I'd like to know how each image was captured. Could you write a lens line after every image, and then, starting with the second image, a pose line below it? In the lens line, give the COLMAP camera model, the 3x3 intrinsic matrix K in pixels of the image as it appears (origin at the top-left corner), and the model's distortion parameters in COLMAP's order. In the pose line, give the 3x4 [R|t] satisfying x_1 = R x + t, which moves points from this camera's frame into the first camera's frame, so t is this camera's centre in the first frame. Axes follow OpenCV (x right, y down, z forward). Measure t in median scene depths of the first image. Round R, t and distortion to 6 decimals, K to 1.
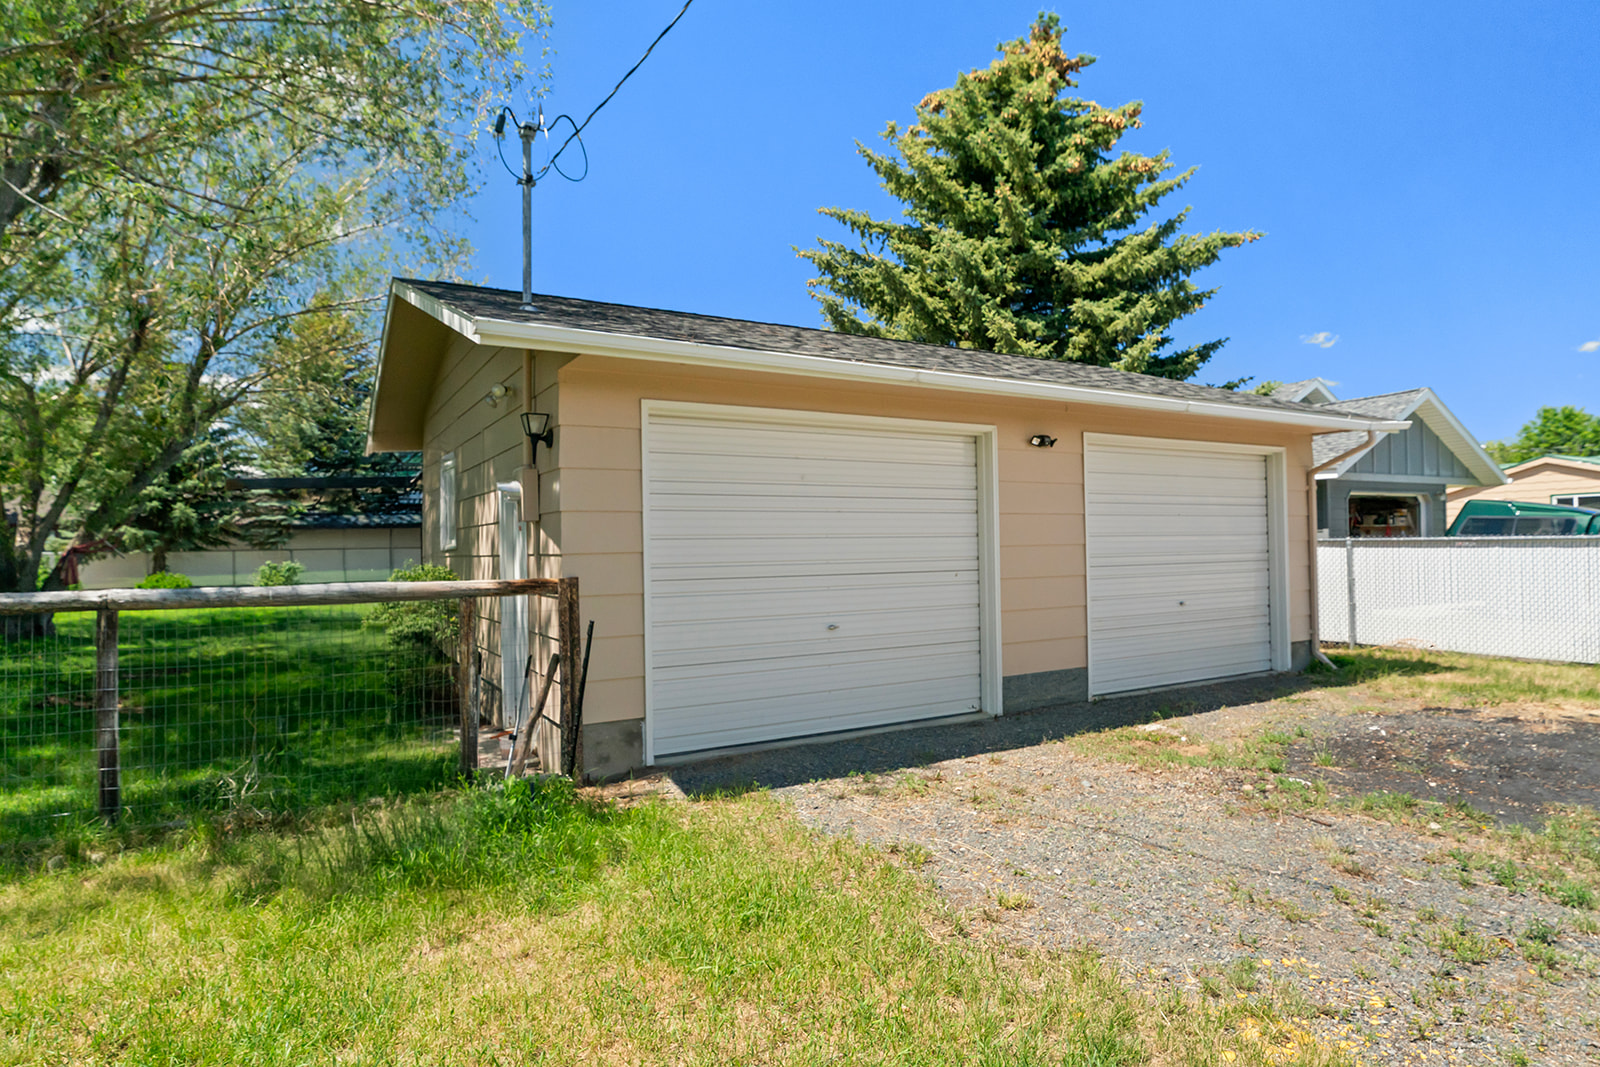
lens RADIAL K [[877.5, 0, 800.0], [0, 877.5, 533.5], [0, 0, 1]] dist [0.000910, 0.000020]
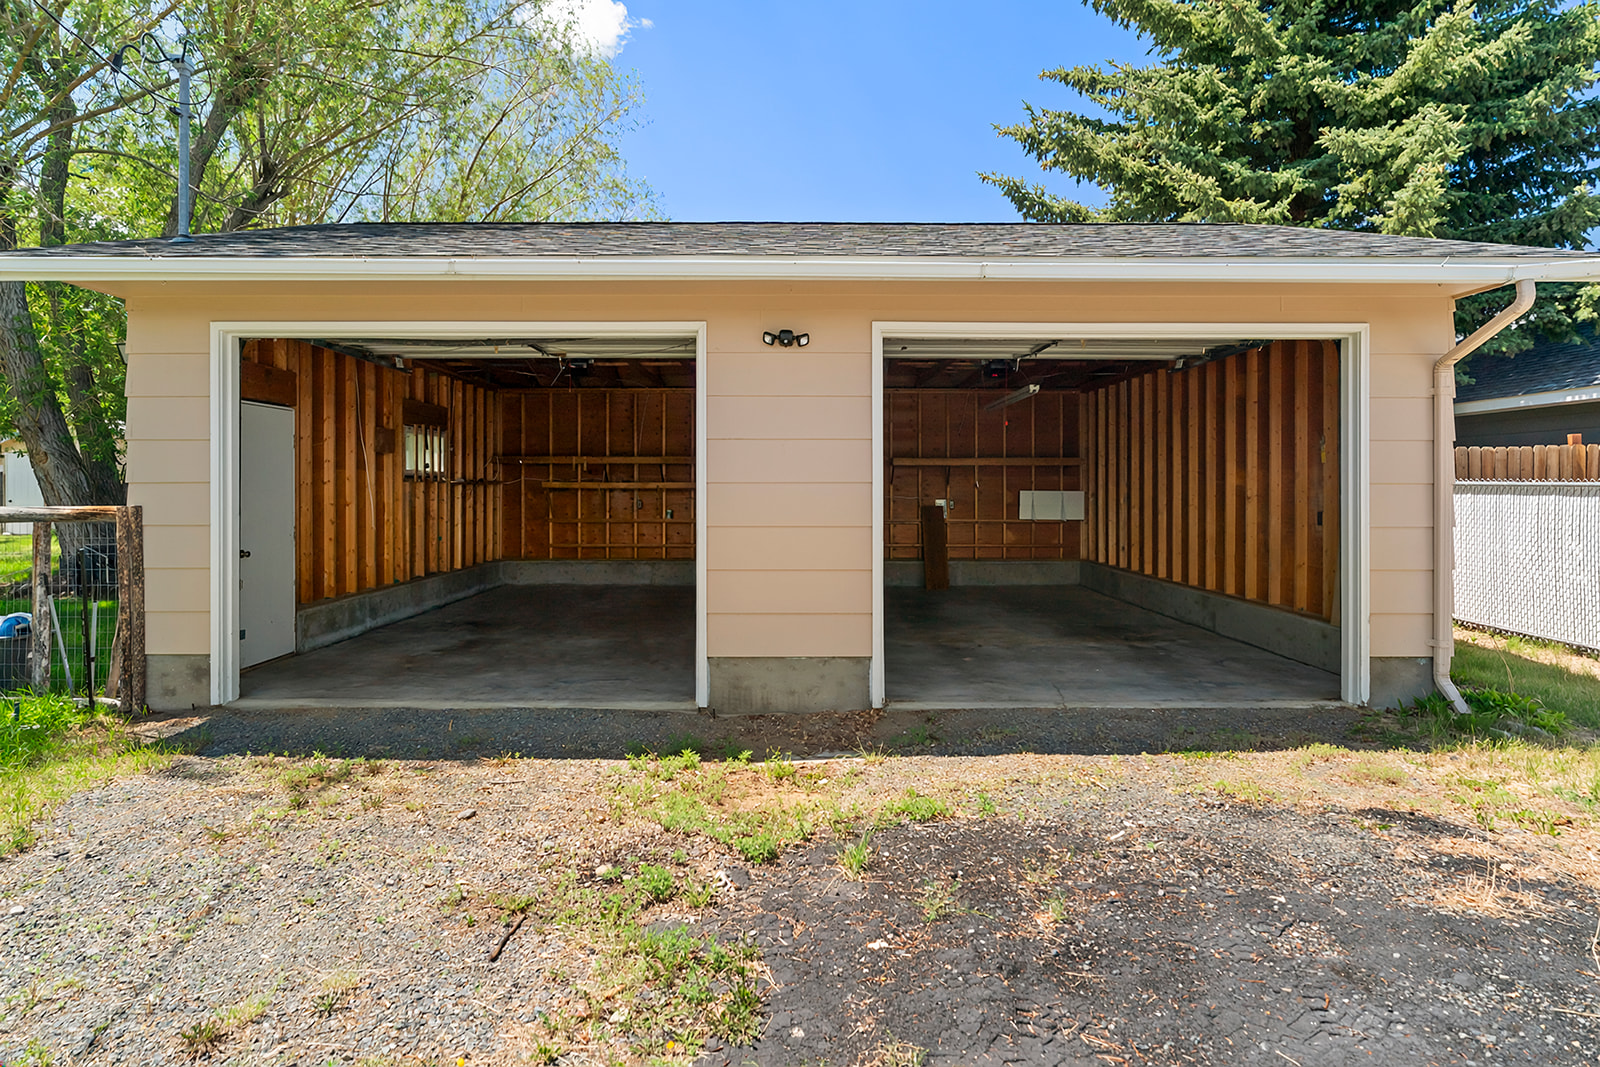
lens RADIAL K [[890.7, 0, 800.0], [0, 890.7, 533.5], [0, 0, 1]] dist [-0.023755, 0.000010]
pose [[0.870913, 0.037356, -0.490015, 0.288130], [-0.000761, 0.997208, 0.074670, -0.000879], [0.491436, -0.064659, 0.868510, 0.167191]]
